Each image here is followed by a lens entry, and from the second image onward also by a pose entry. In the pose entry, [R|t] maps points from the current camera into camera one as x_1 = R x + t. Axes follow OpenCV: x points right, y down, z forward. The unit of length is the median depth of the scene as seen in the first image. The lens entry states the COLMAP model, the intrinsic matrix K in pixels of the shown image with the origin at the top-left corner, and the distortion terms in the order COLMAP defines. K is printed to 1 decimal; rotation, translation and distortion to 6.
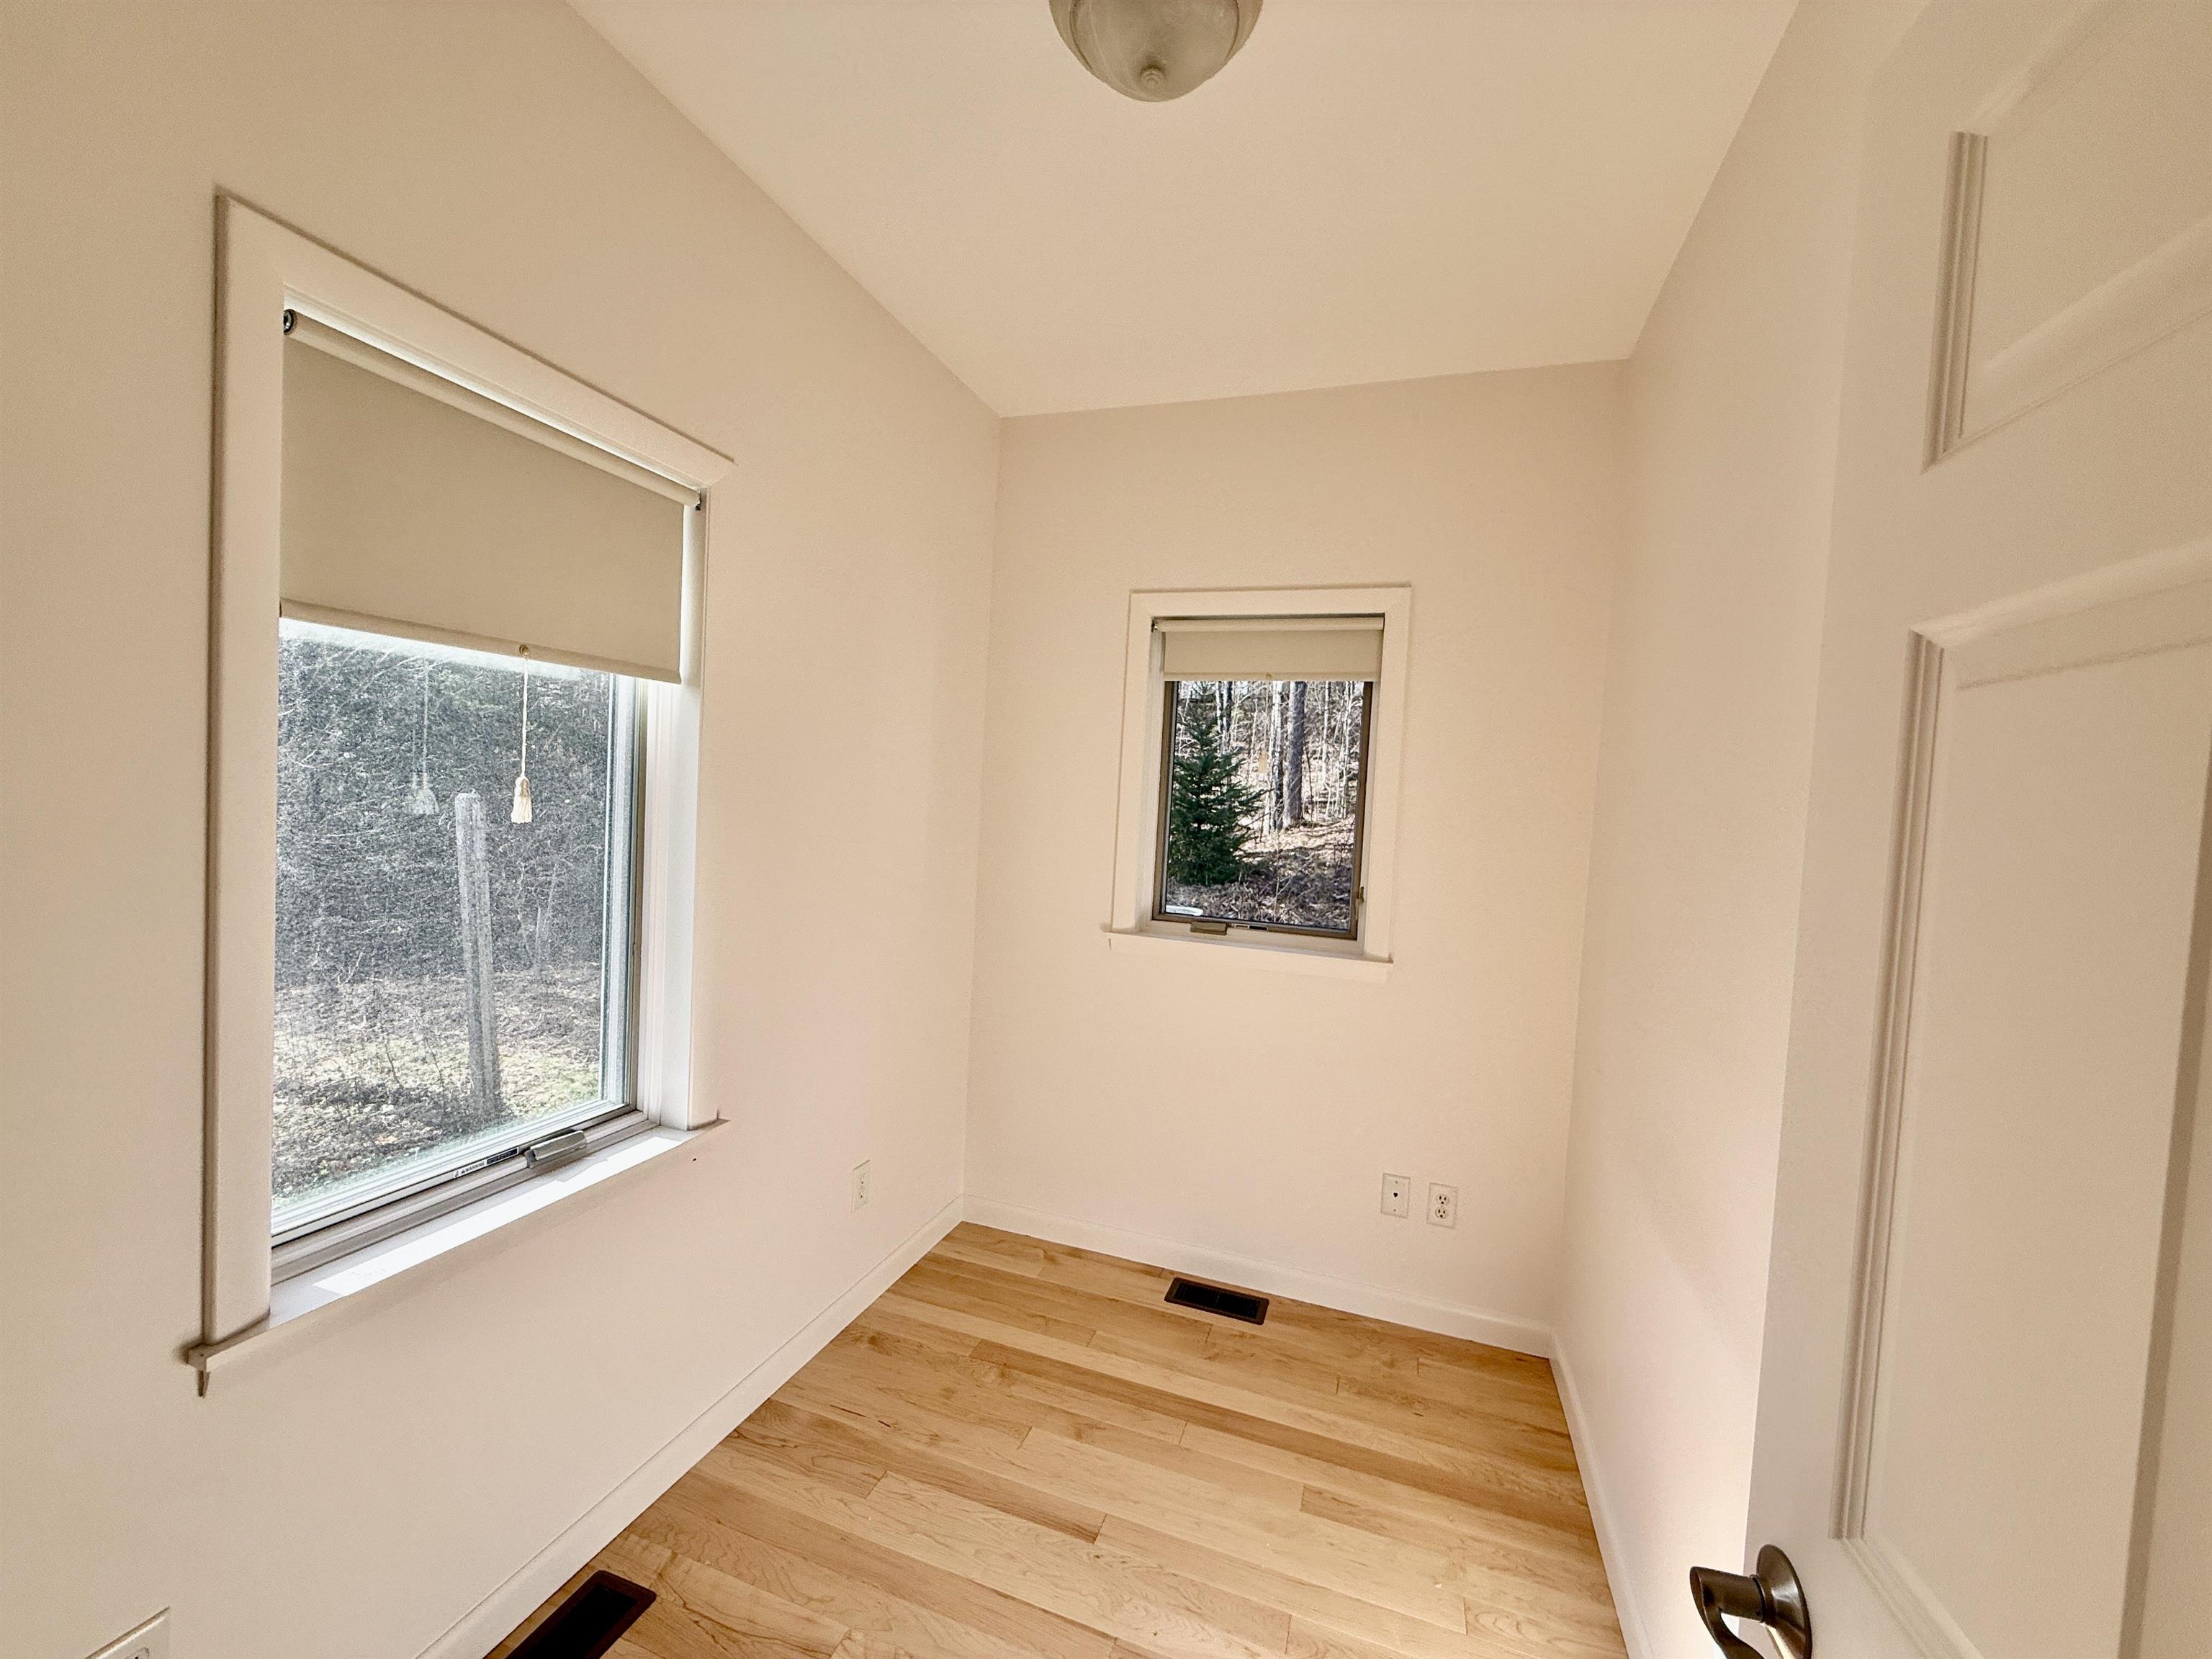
lens RADIAL K [[879.3, 0, 1098.4], [0, 879.3, 826.0], [0, 0, 1]] dist [-0.000865, 0.000157]
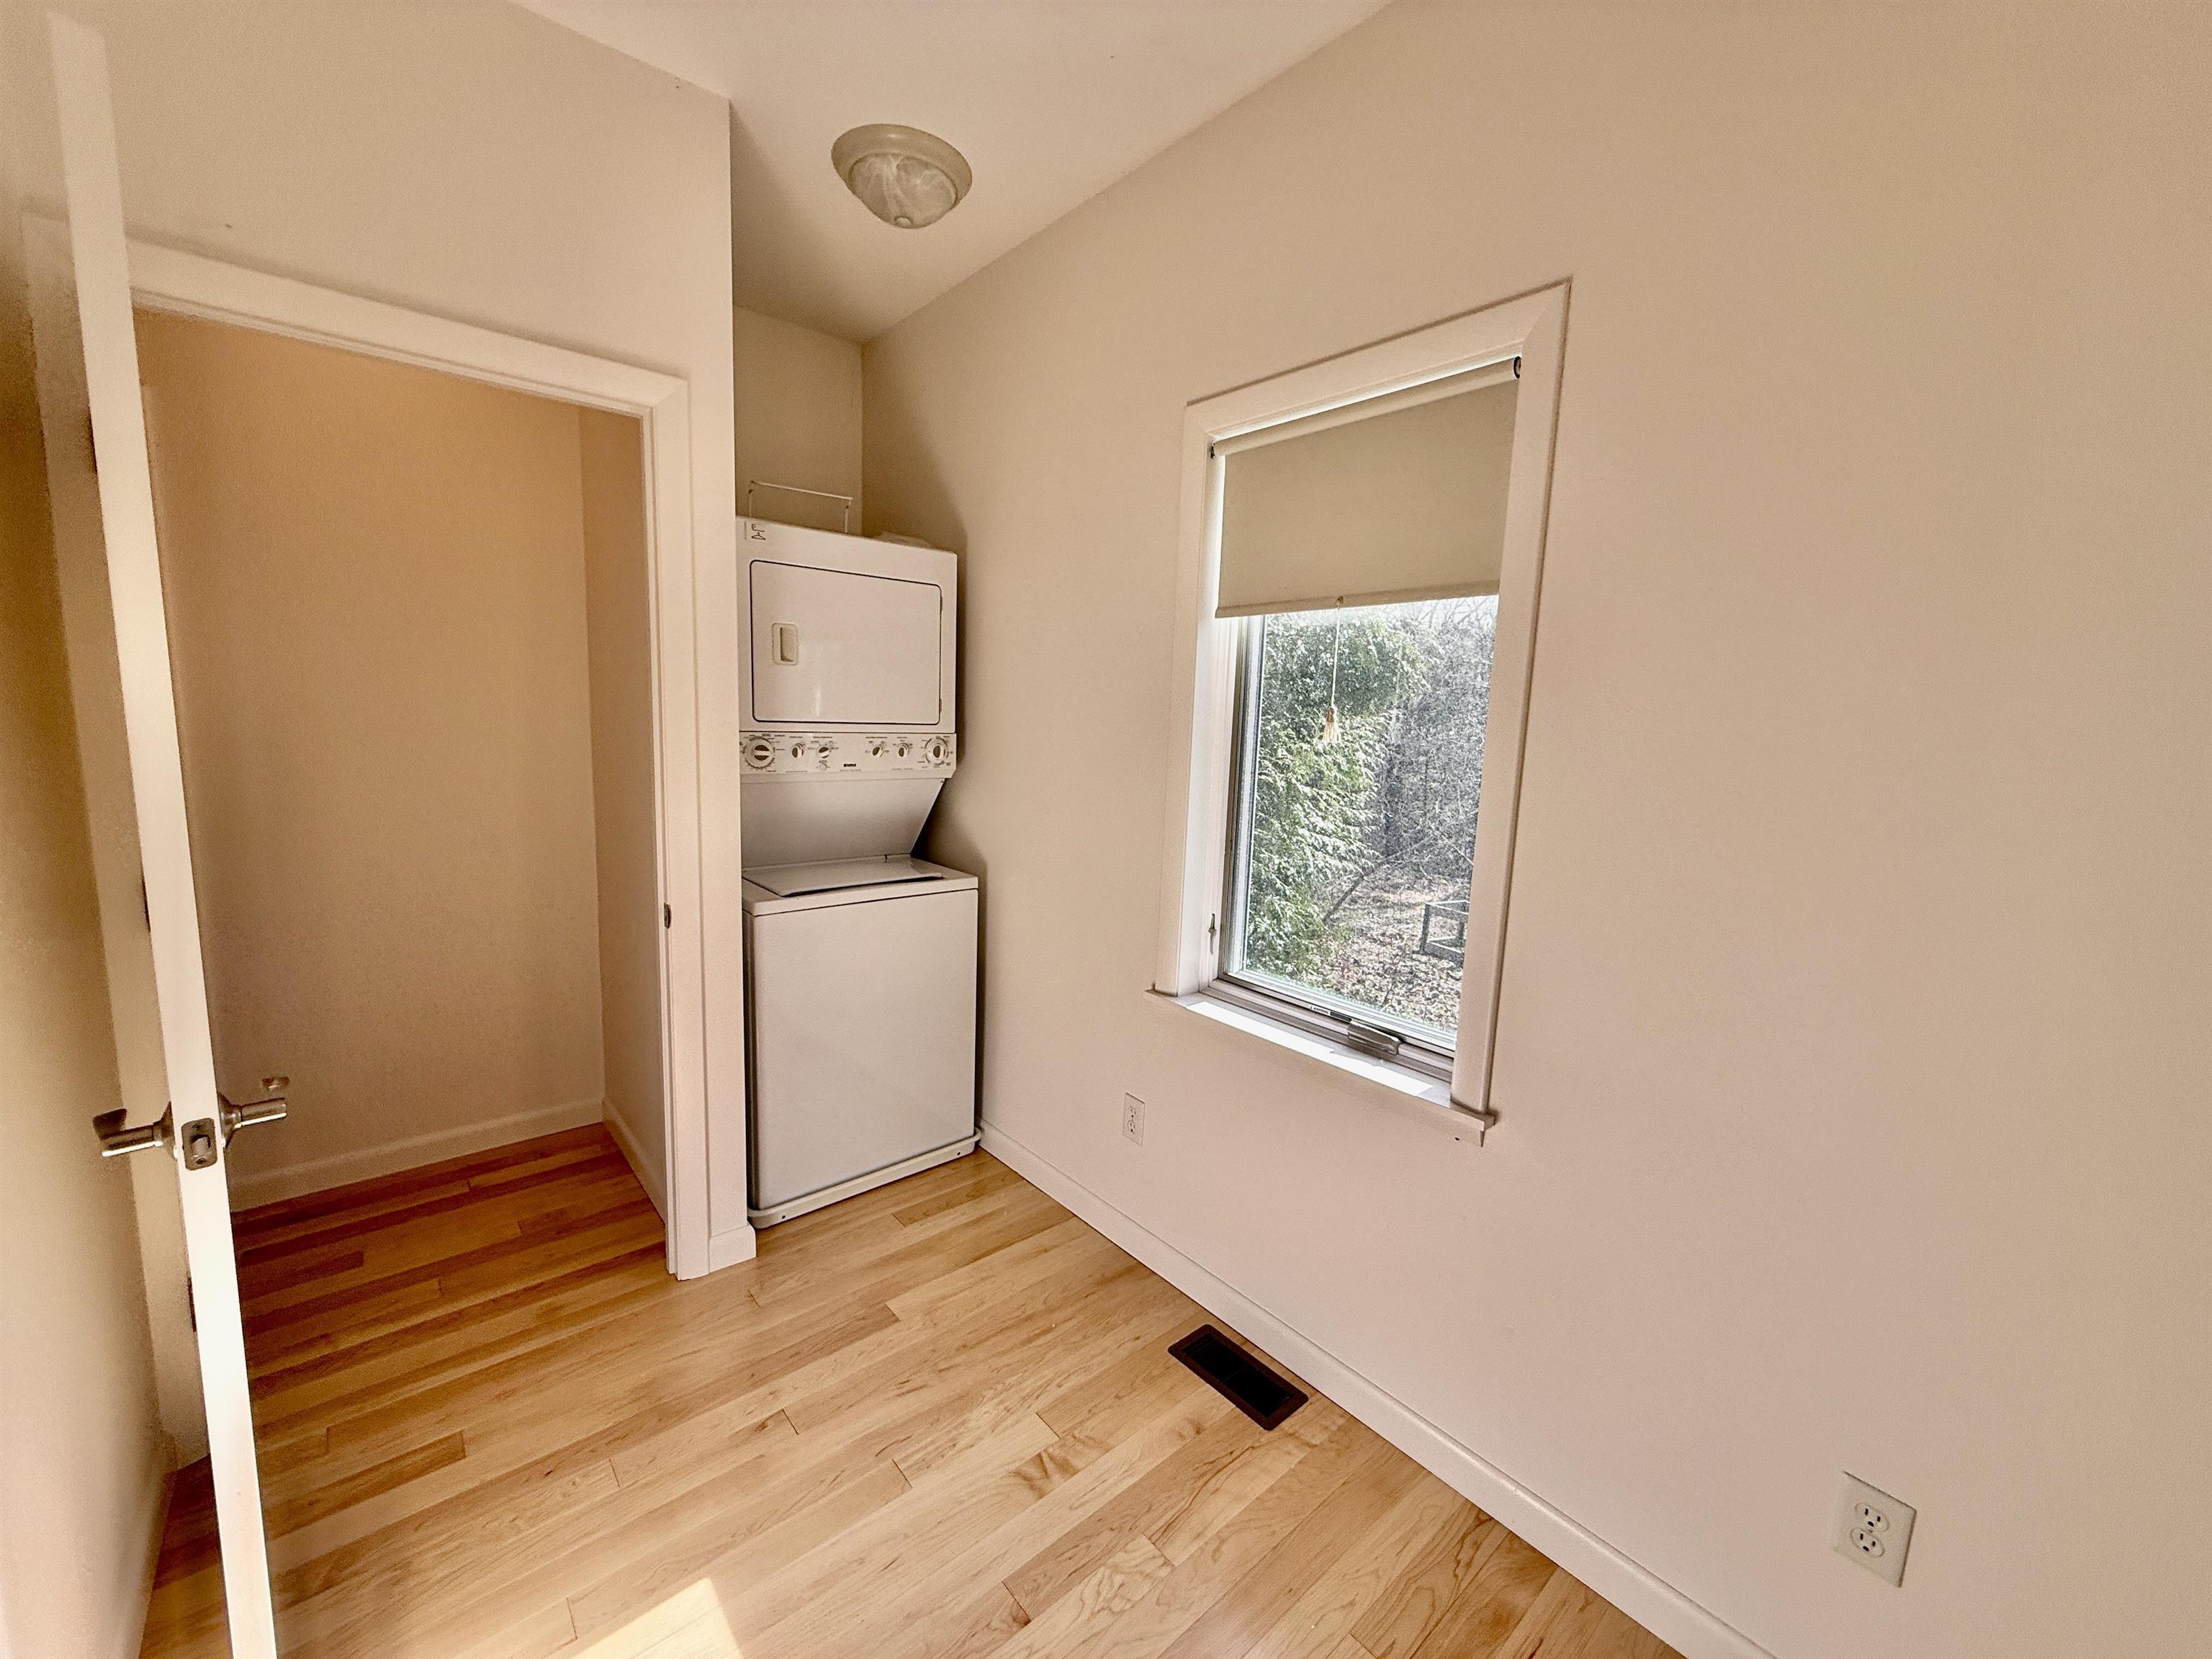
lens RADIAL K [[879.3, 0, 1099.1], [0, 879.3, 820.3], [0, 0, 1]] dist [-0.000865, 0.000157]
pose [[-0.498055, 0.048335, -0.865797, 0.529527], [-0.086192, 0.990741, 0.104893, 0.000897], [0.862851, 0.126867, -0.489278, 1.227138]]
